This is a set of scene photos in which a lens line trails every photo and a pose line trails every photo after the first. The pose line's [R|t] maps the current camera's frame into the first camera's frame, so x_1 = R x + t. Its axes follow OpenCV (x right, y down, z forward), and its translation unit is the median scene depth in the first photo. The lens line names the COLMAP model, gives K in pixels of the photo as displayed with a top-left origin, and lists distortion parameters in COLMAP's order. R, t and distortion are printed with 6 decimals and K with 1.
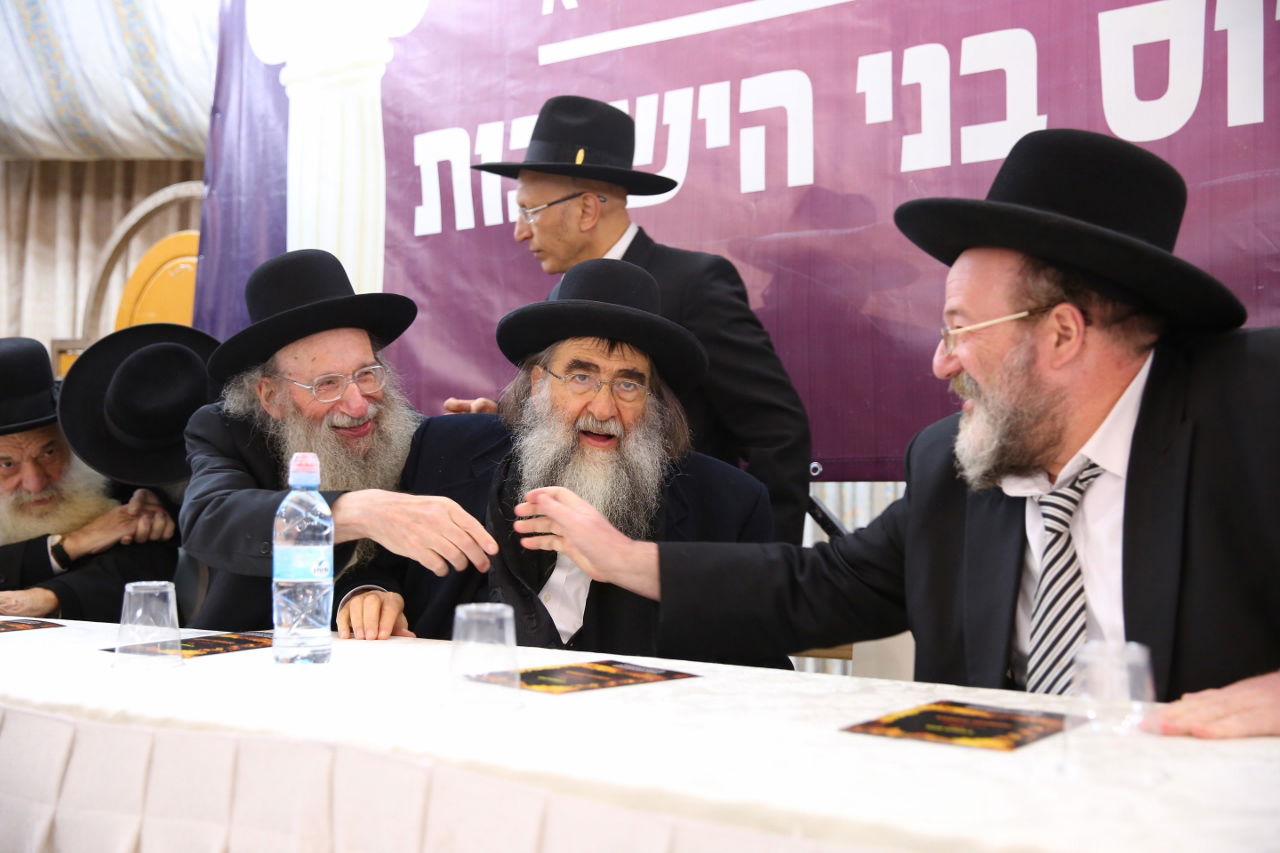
lens RADIAL K [[1407.6, 0, 640.0], [0, 1407.6, 426.5], [0, 0, 1]] dist [0.024850, 0.020631]
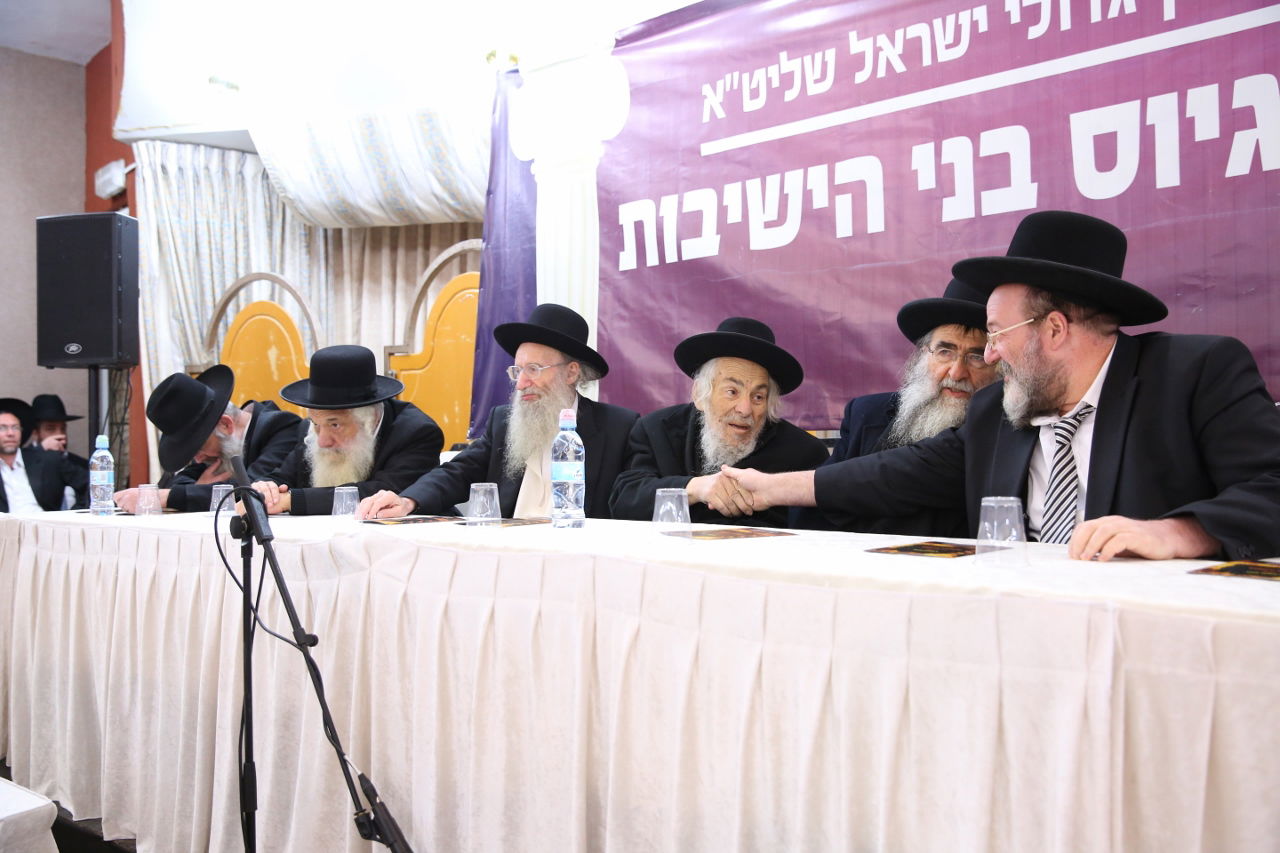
lens RADIAL K [[1108.0, 0, 635.7], [0, 1108.0, 449.1], [0, 0, 1]] dist [0.012472, 0.000808]
pose [[0.990543, -0.009259, -0.136893, 0.016820], [0.014695, 0.999141, 0.038758, 0.008091], [0.136416, -0.040403, 0.989827, -0.174785]]
